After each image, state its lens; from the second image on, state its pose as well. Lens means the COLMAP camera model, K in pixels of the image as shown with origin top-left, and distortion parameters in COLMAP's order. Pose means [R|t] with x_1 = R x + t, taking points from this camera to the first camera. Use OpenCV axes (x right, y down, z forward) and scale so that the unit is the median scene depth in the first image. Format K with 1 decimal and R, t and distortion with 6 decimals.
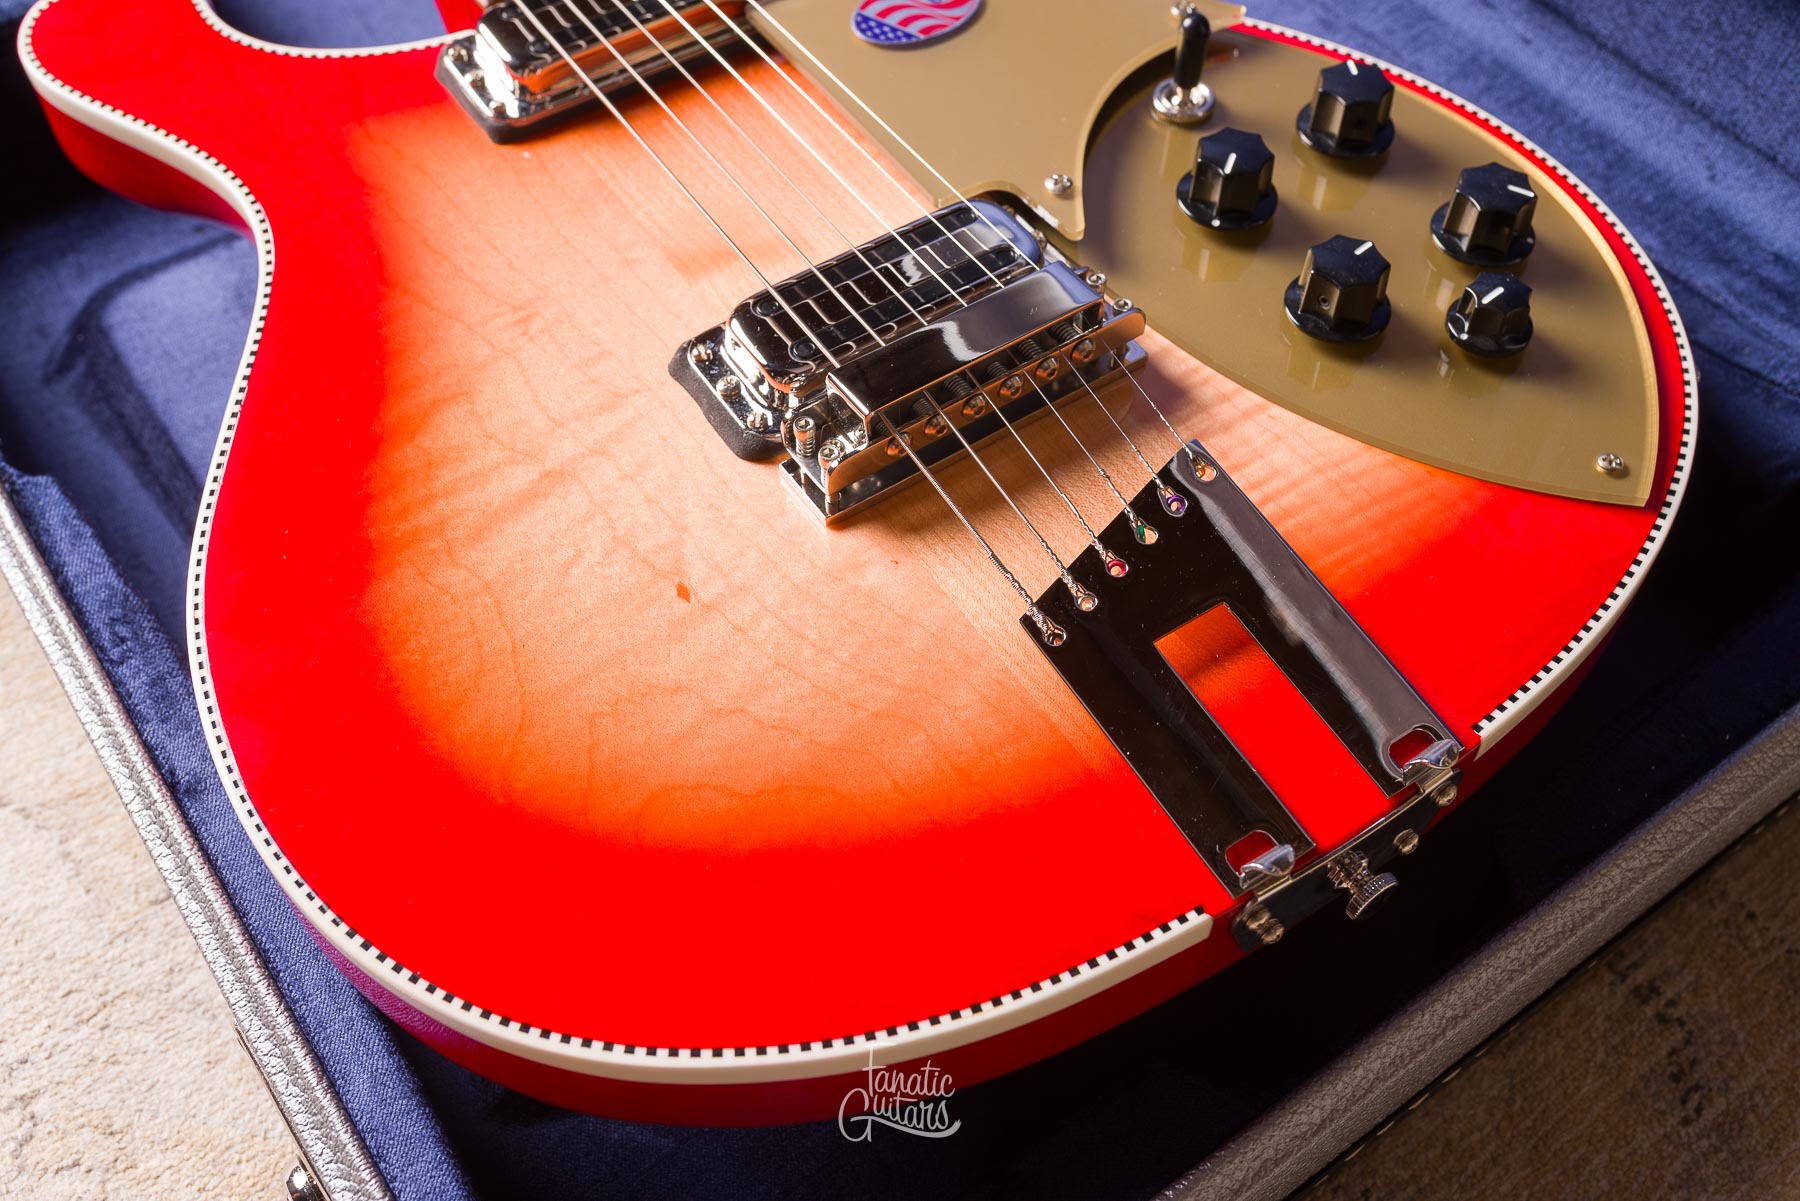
lens RADIAL K [[1797.7, 0, 900.0], [0, 1797.7, 600.5], [0, 0, 1]] dist [0.002535, -0.002023]
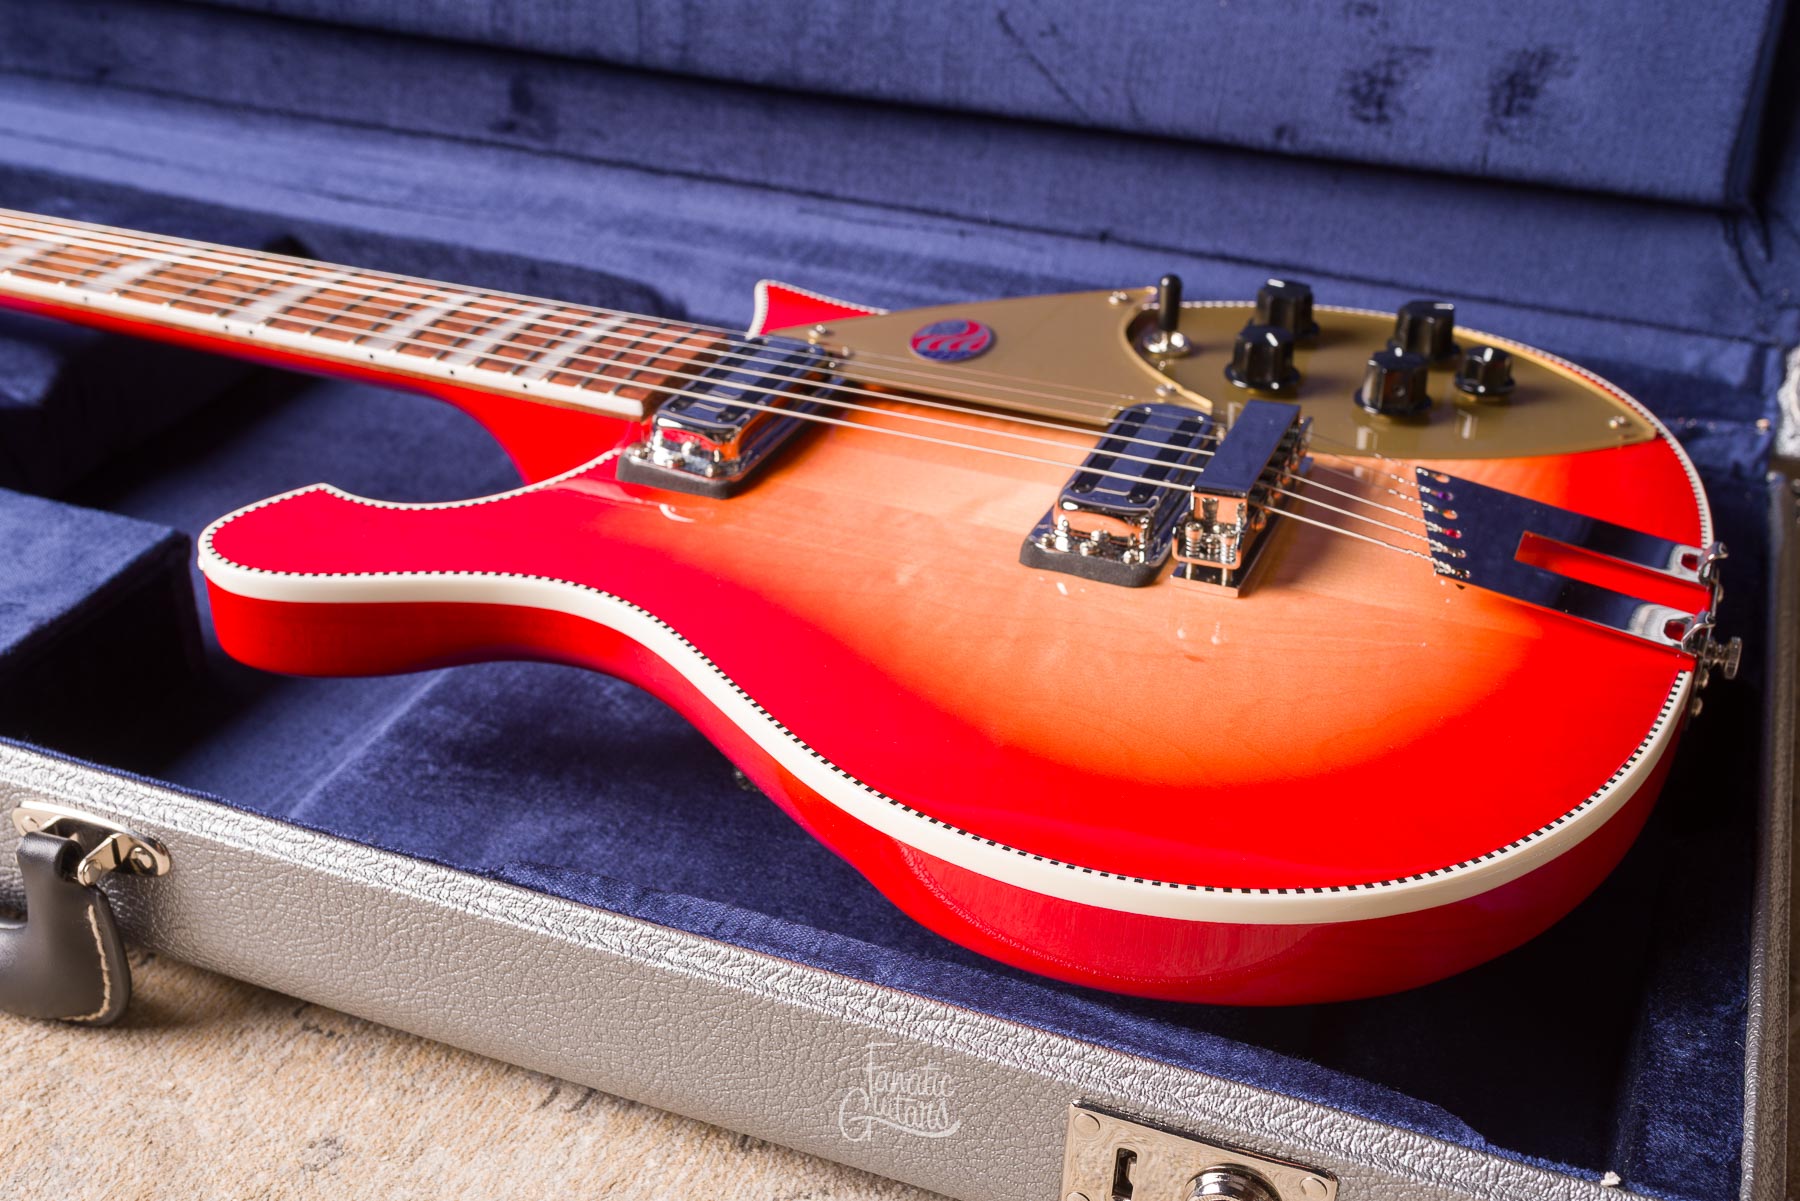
lens RADIAL K [[2013.5, 0, 940.1], [0, 2013.5, 654.8], [0, 0, 1]] dist [0.003617, -0.016867]
pose [[0.830244, -0.284751, 0.479179, -0.823420], [0.441116, 0.861187, -0.252536, 0.235137], [-0.340753, 0.421040, 0.840603, -0.087022]]
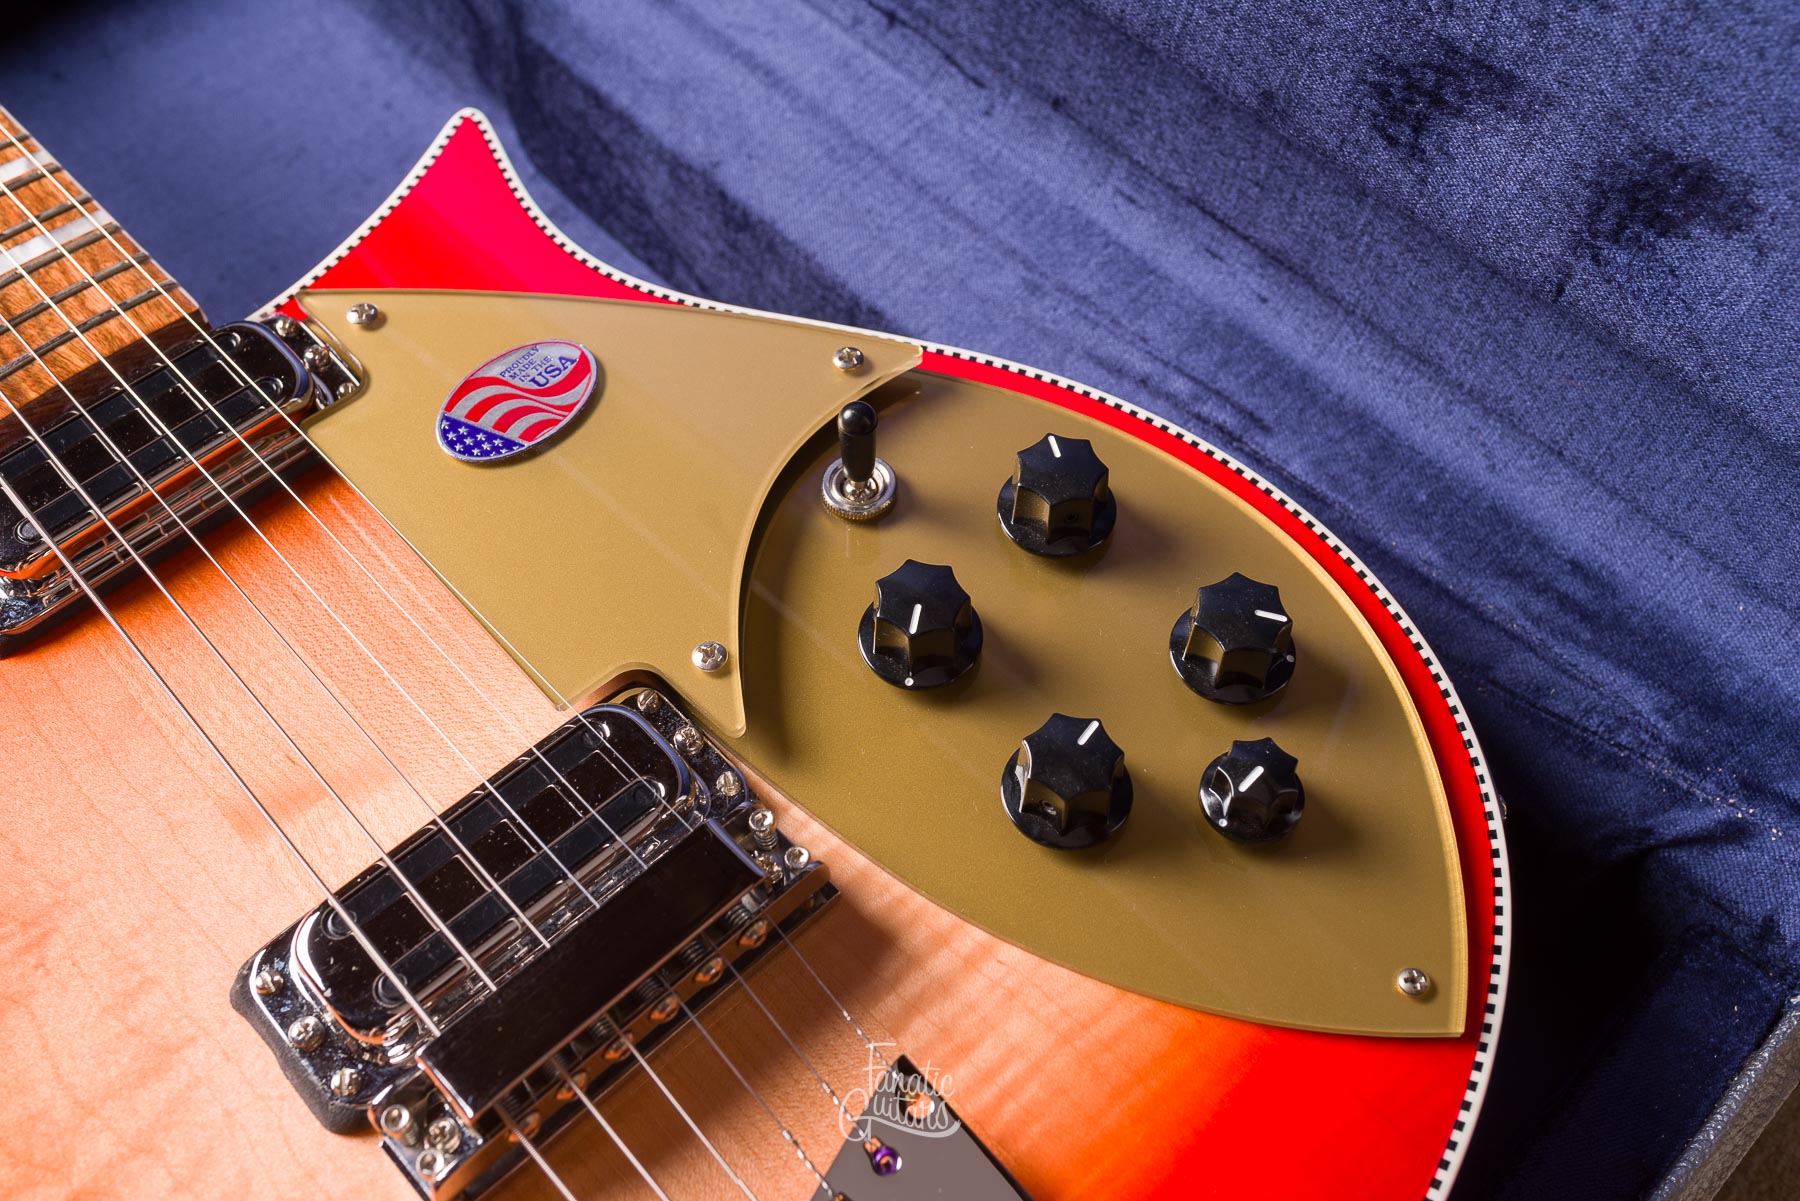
lens RADIAL K [[1801.3, 0, 902.1], [0, 1801.3, 599.5], [0, 0, 1]] dist [-0.001767, -0.000679]
pose [[0.987689, -0.130507, 0.086243, 0.110418], [0.125362, 0.990133, 0.062621, -0.304961], [-0.093564, -0.051039, 0.994304, 0.205221]]
